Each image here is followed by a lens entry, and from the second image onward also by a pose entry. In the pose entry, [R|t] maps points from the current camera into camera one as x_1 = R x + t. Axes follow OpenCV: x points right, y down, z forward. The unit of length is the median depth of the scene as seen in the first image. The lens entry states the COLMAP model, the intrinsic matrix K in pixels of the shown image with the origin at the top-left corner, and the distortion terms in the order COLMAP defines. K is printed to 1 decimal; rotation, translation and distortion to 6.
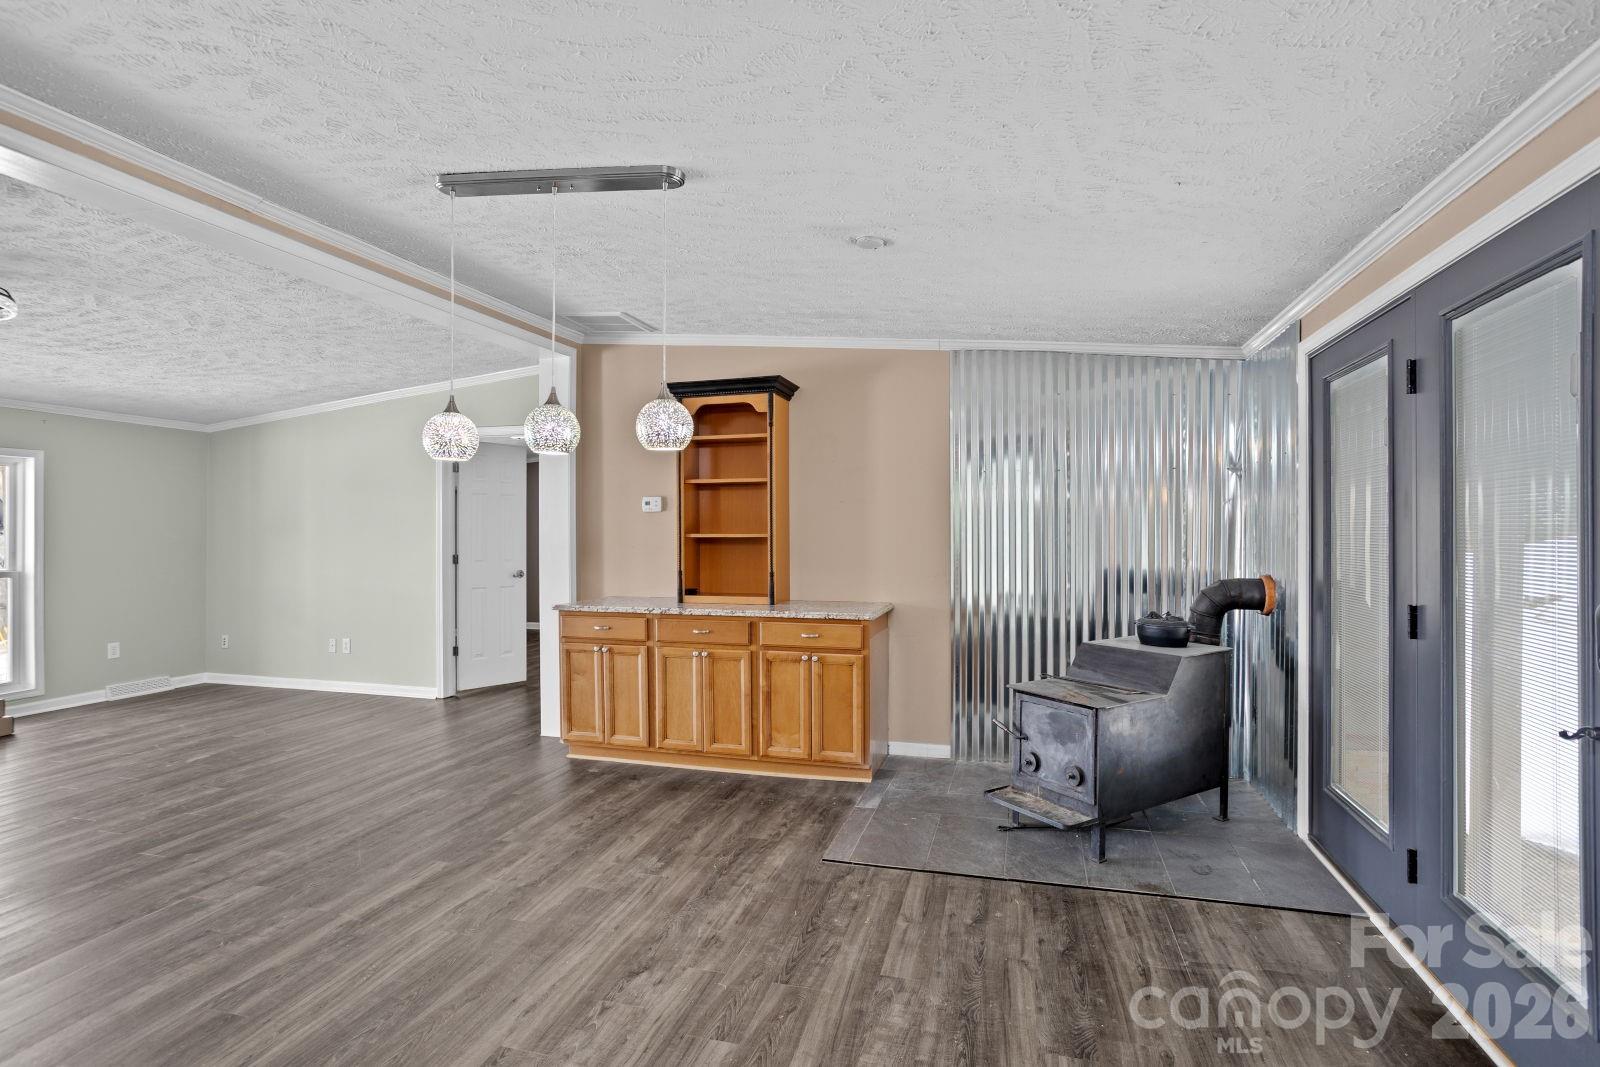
lens RADIAL K [[770.9, 0, 809.2], [0, 770.9, 527.1], [0, 0, 1]] dist [-0.050801, 0.030241]
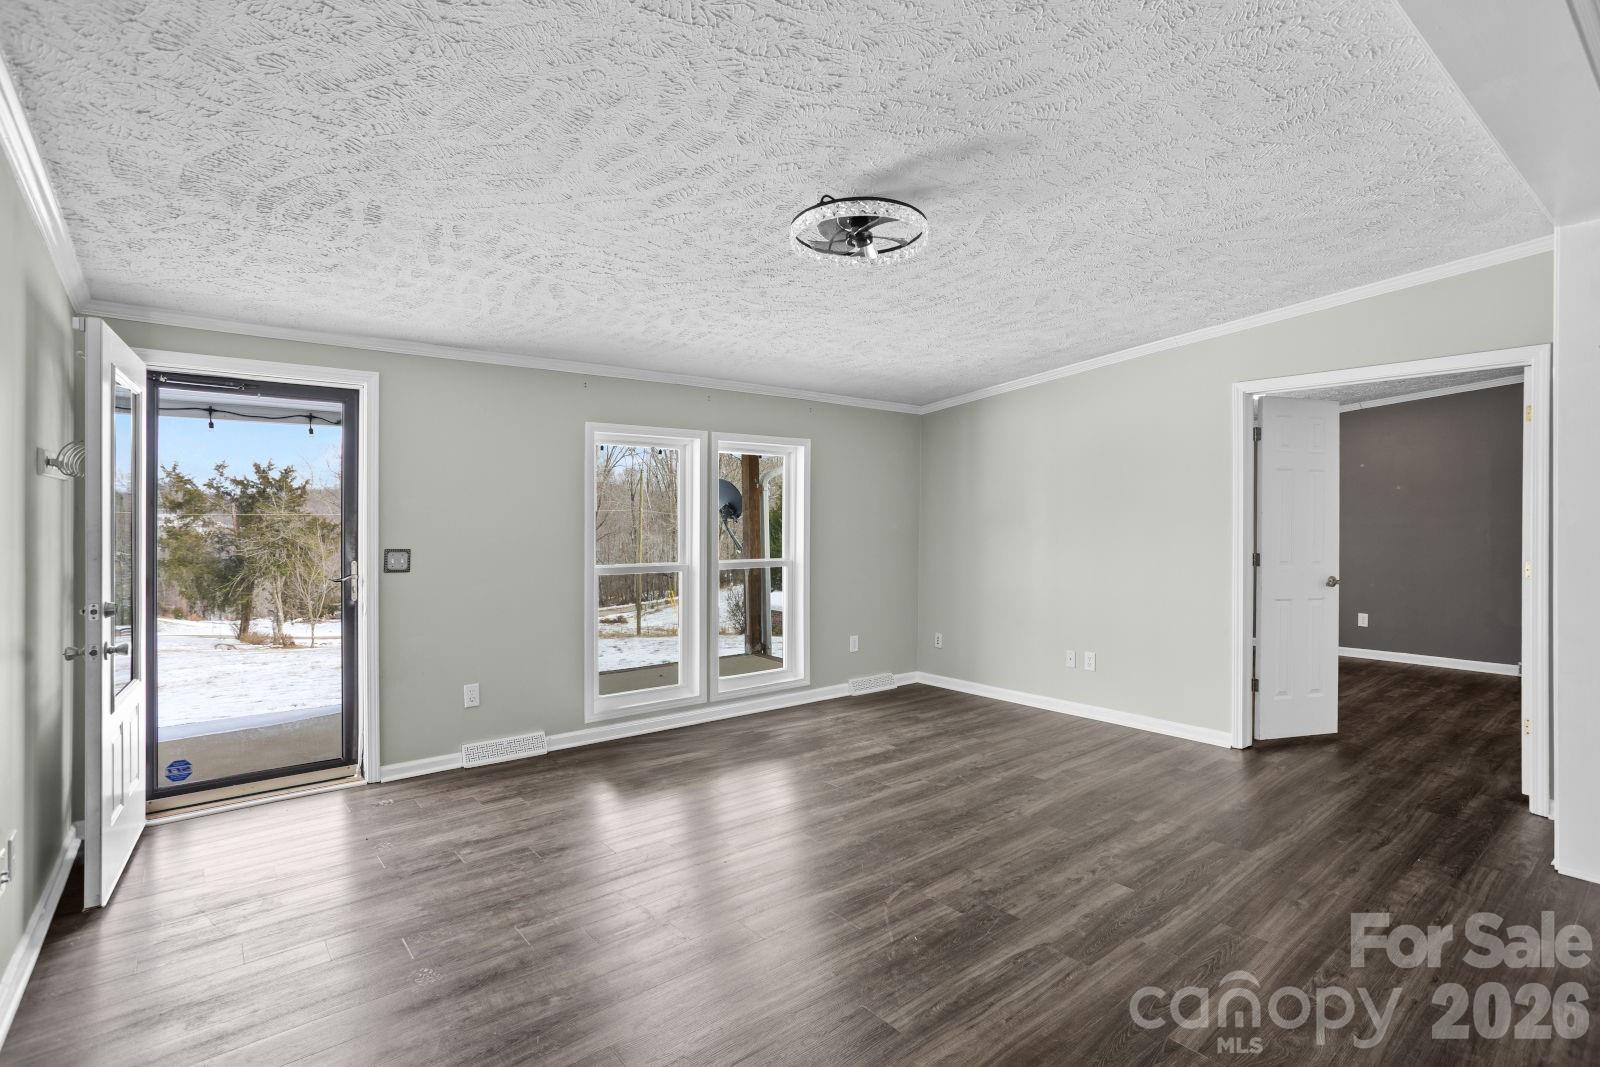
lens RADIAL K [[770.9, 0, 809.2], [0, 770.9, 527.1], [0, 0, 1]] dist [-0.050801, 0.030241]
pose [[0.812396, 0.003931, -0.583094, -0.390606], [0.007237, 0.999832, 0.016823, -0.004237], [0.583062, -0.017887, 0.812231, 0.162538]]
